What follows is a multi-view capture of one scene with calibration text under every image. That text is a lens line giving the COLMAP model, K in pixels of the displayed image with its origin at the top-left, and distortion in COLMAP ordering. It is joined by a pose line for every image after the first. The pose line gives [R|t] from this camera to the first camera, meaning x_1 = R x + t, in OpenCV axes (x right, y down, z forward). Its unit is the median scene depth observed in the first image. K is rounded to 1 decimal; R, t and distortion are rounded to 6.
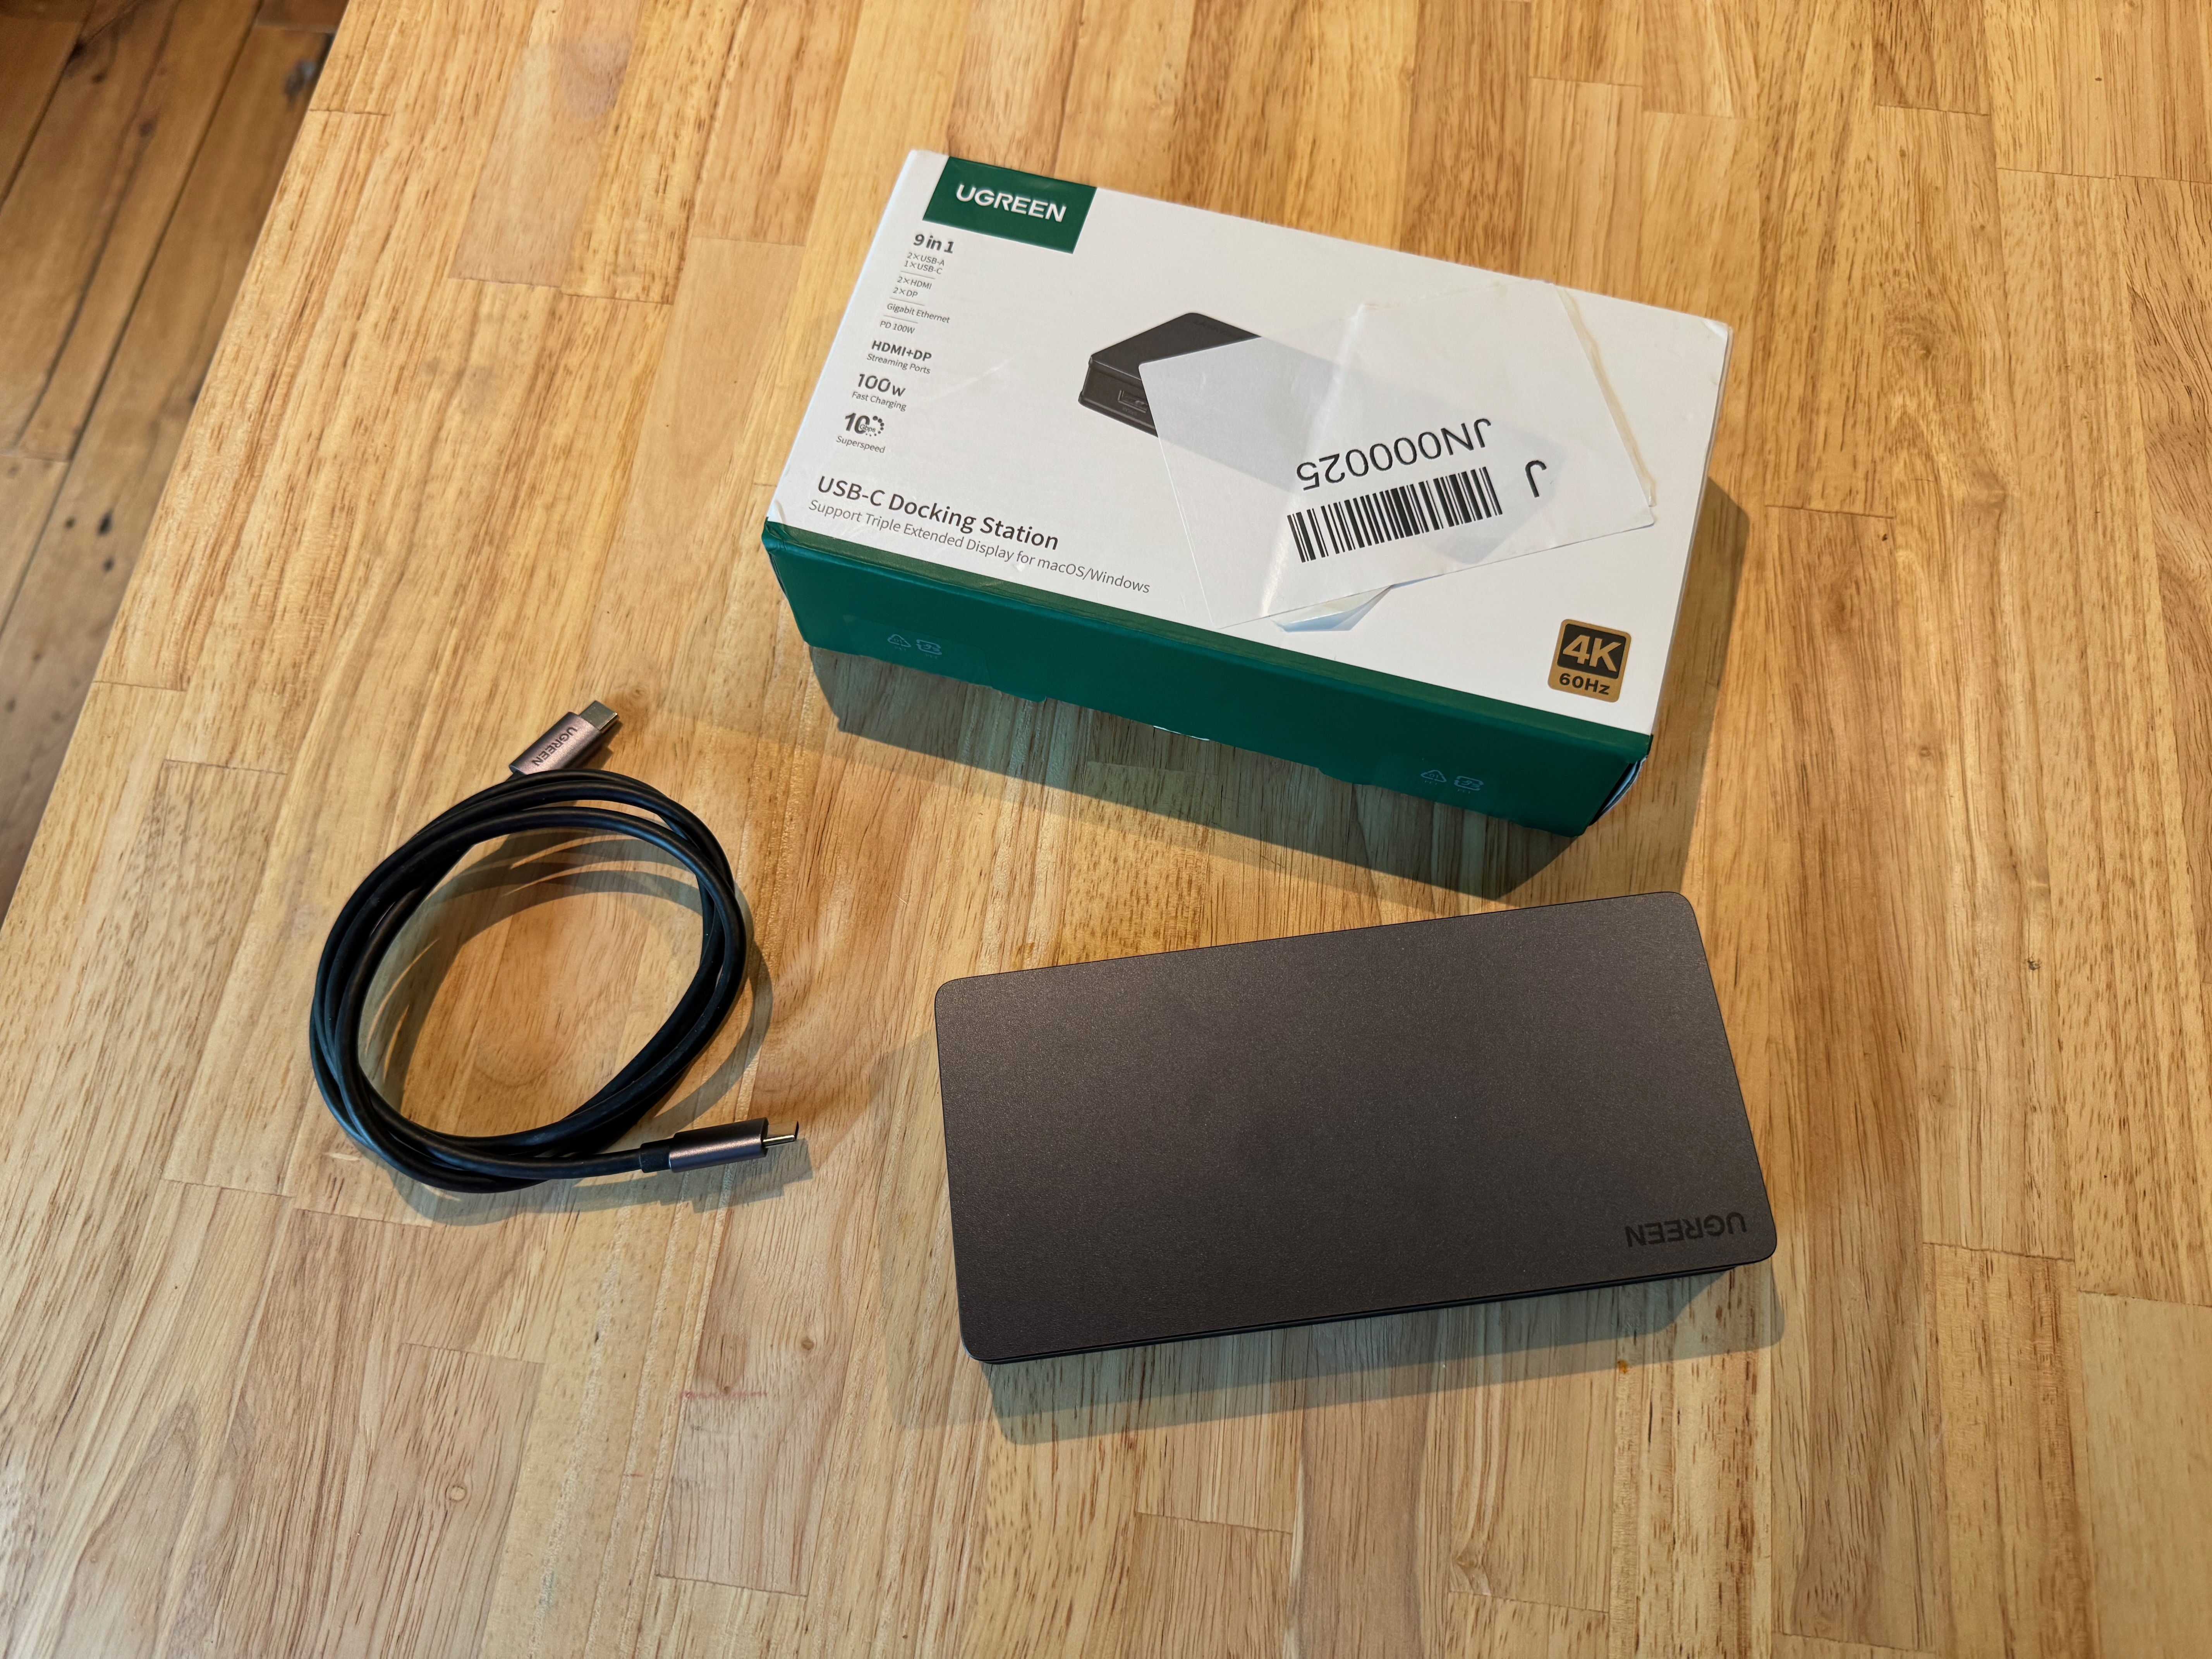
lens RADIAL K [[1588.3, 0, 1115.5], [0, 1588.3, 842.2], [0, 0, 1]] dist [-0.011741, -0.010042]
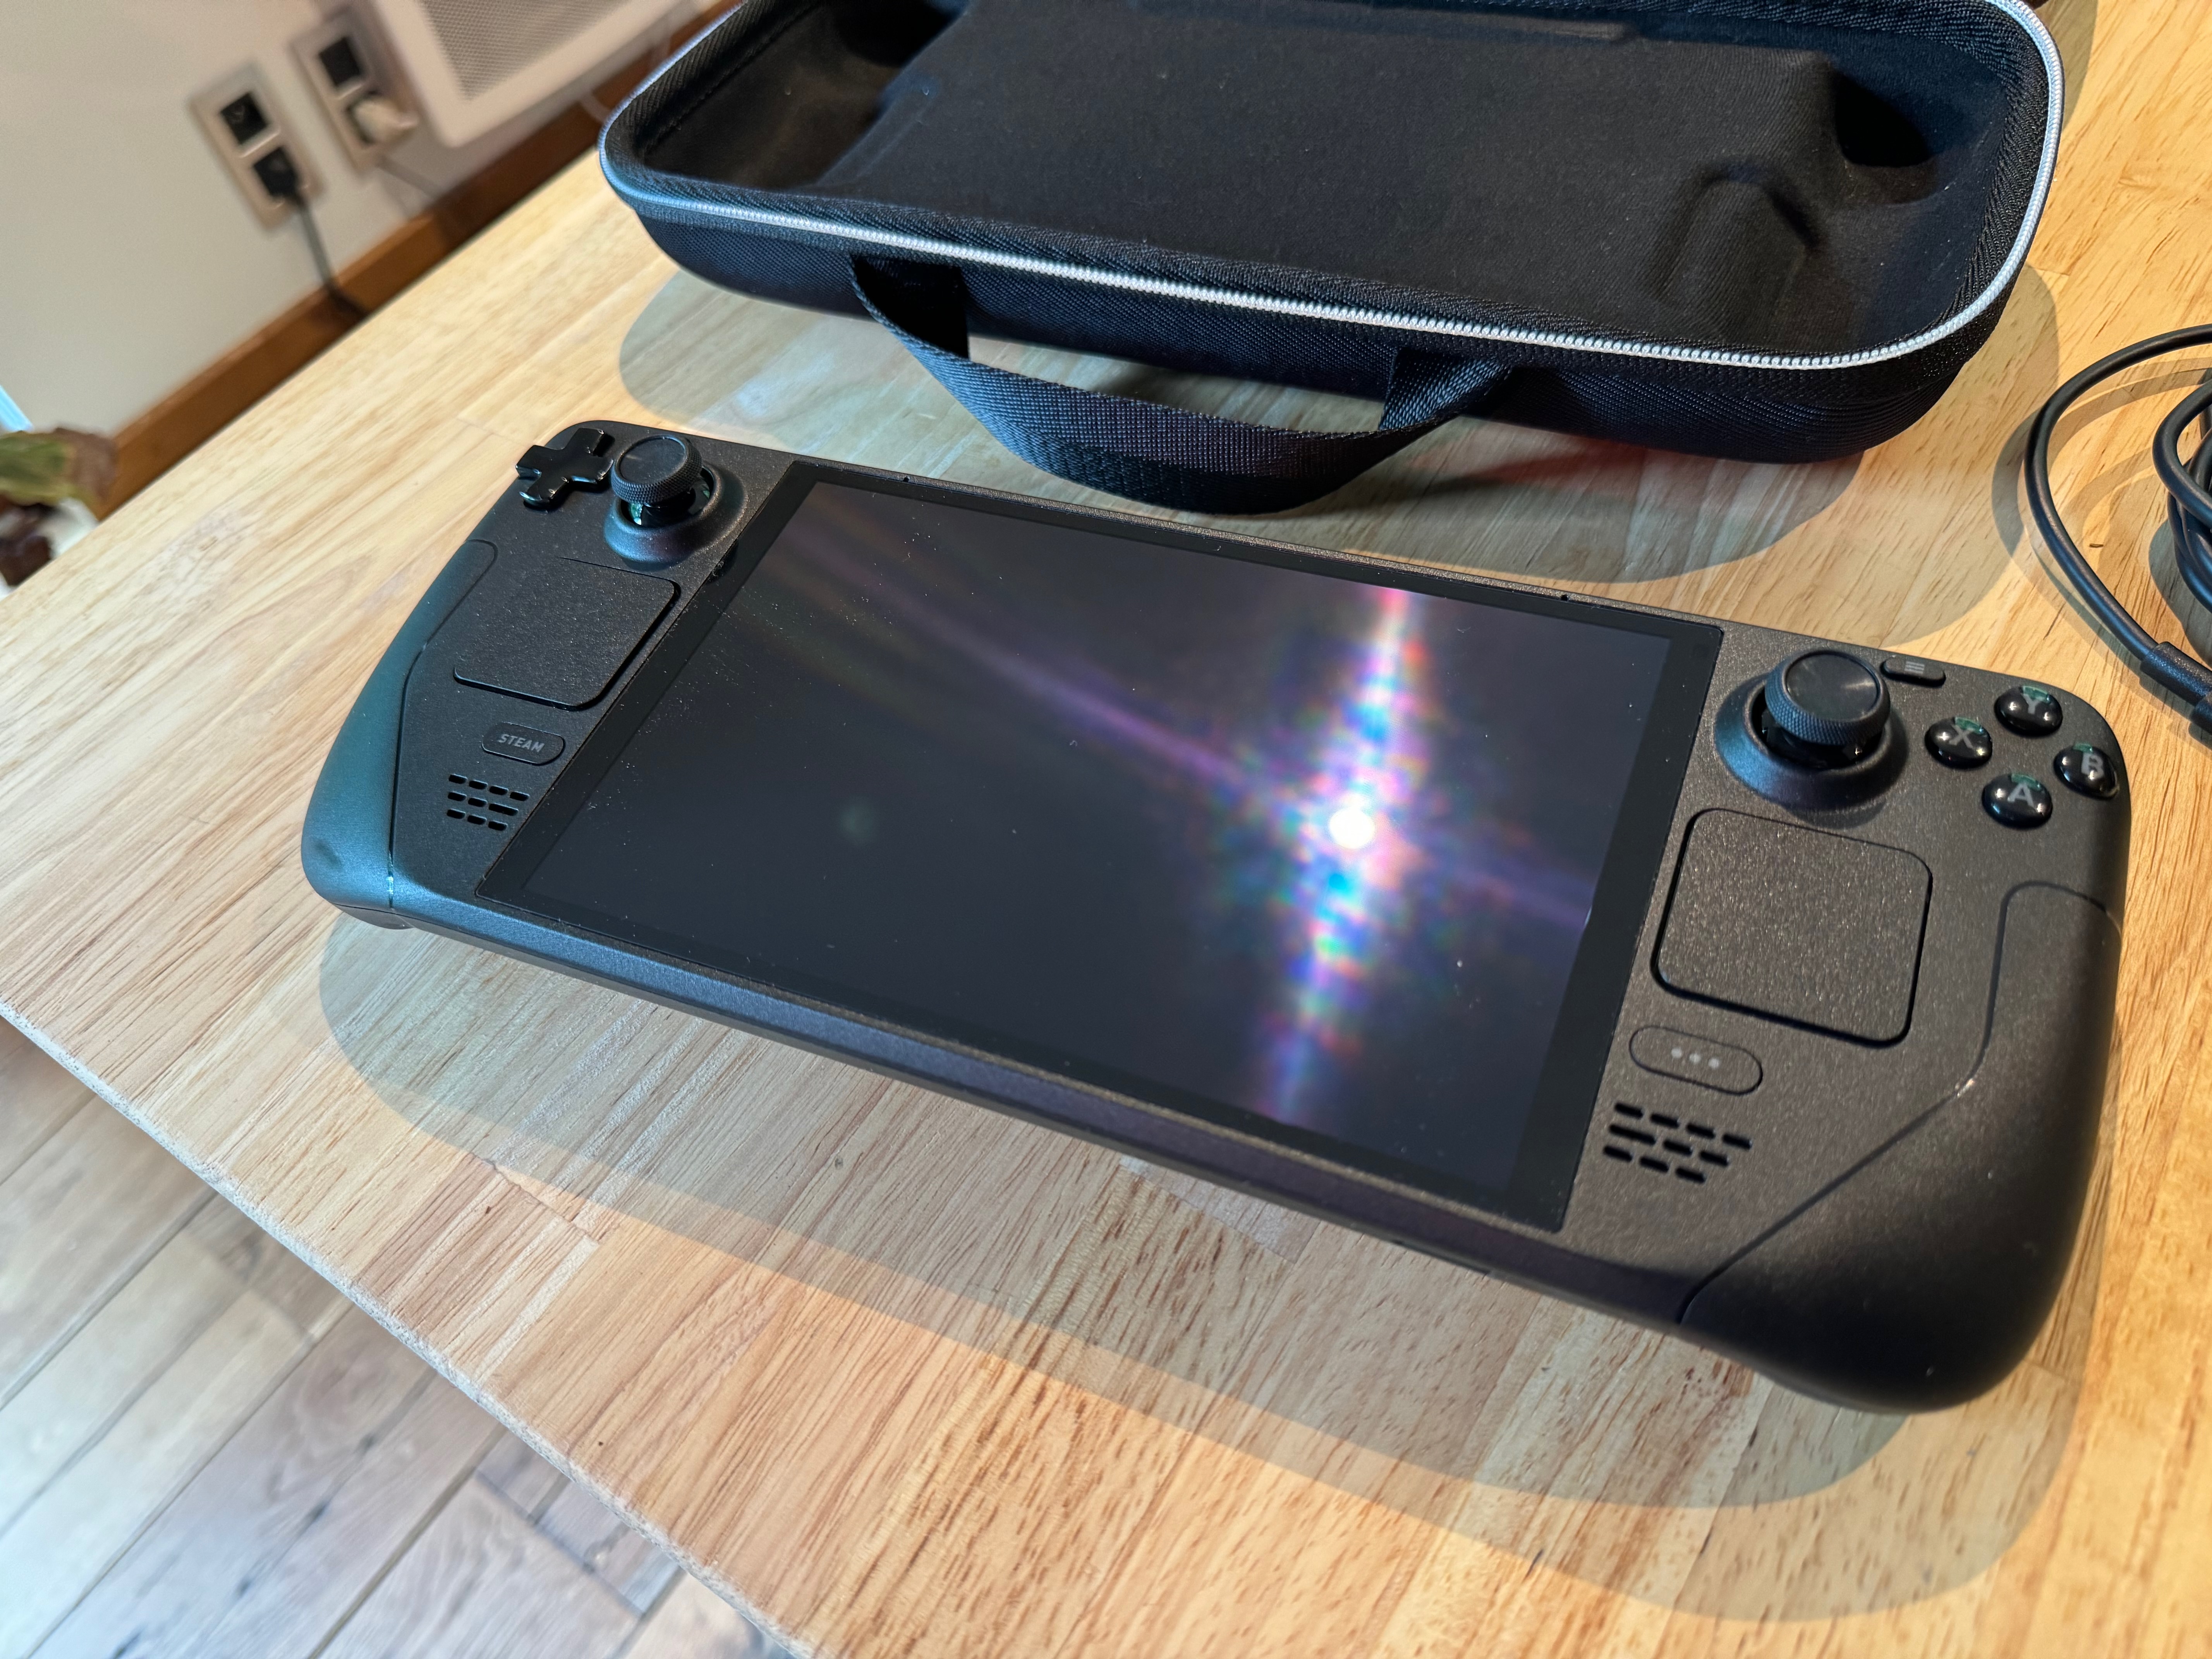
lens RADIAL K [[1595.2, 0, 1114.9], [0, 1595.2, 851.2], [0, 0, 1]] dist [0.013915, -0.051416]
pose [[0.888022, 0.301785, -0.346906, 0.276604], [-0.381955, 0.904196, -0.191153, 0.505438], [0.255984, 0.302250, 0.918214, 0.173767]]
